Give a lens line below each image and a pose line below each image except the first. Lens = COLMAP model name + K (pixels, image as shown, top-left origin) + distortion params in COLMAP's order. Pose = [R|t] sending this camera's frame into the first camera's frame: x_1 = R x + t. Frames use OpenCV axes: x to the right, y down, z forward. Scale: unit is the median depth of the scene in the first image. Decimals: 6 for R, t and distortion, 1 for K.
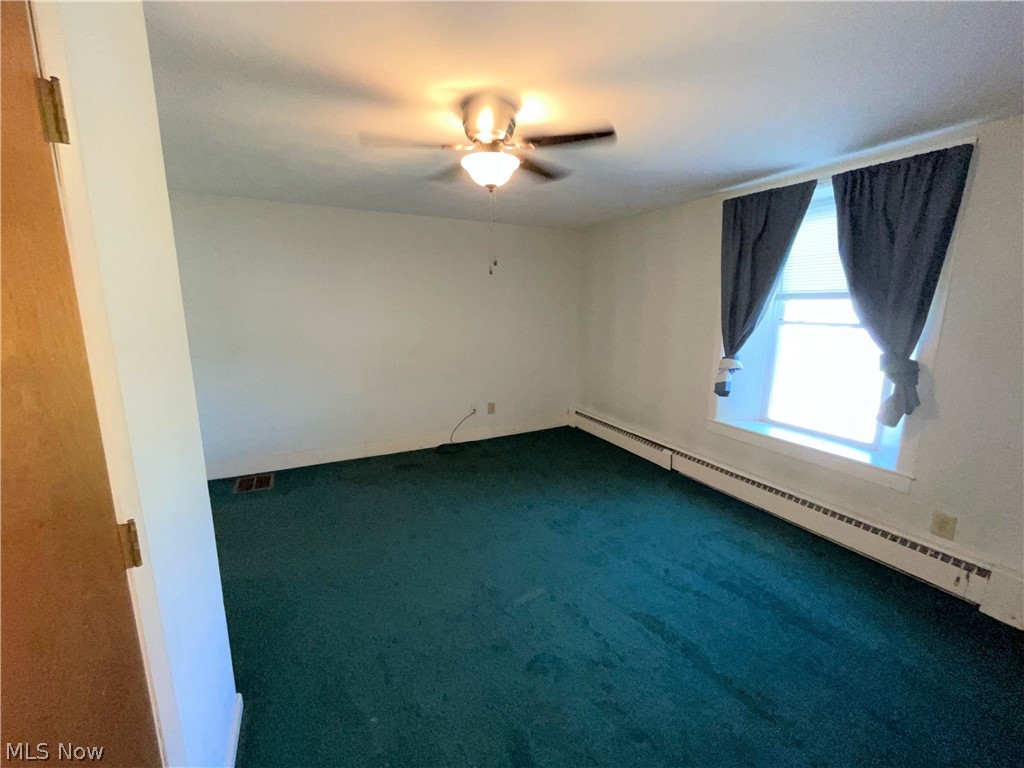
lens RADIAL K [[417.3, 0, 512.9], [0, 417.3, 384.4], [0, 0, 1]] dist [-0.000732, -0.000823]
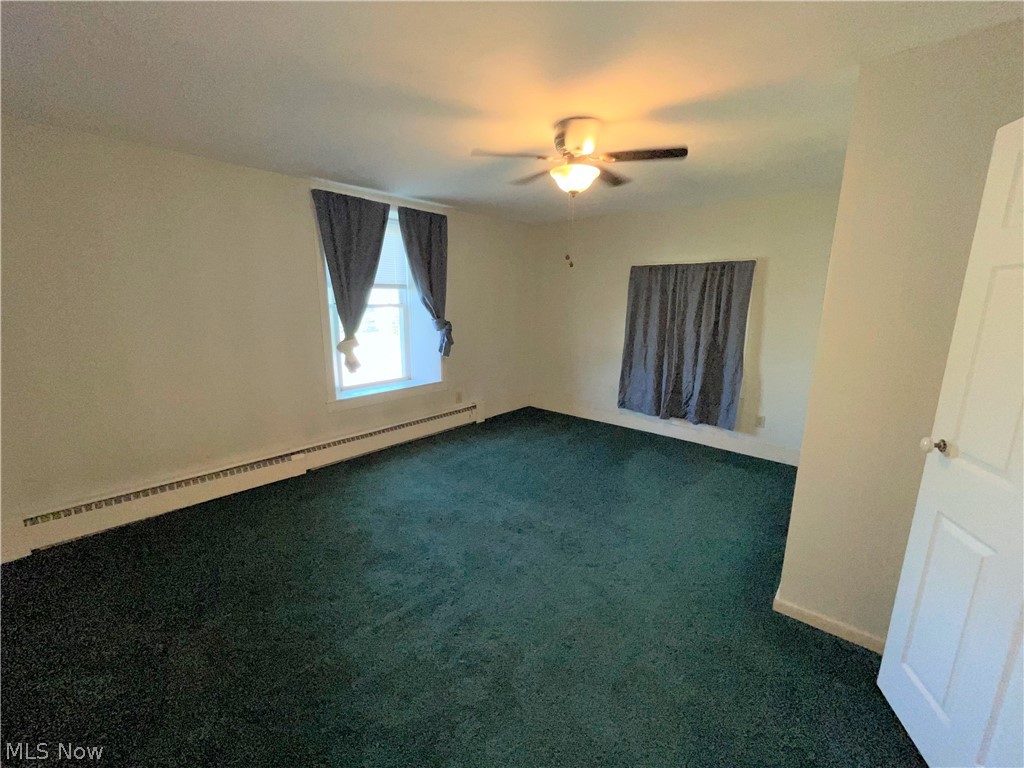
lens RADIAL K [[417.3, 0, 511.6], [0, 417.3, 382.8], [0, 0, 1]] dist [-0.000732, -0.000823]
pose [[-0.351430, -0.203249, 0.913885, -0.973615], [0.168978, 0.946348, 0.275449, -0.264259], [-0.920838, 0.251228, -0.298230, 1.354782]]
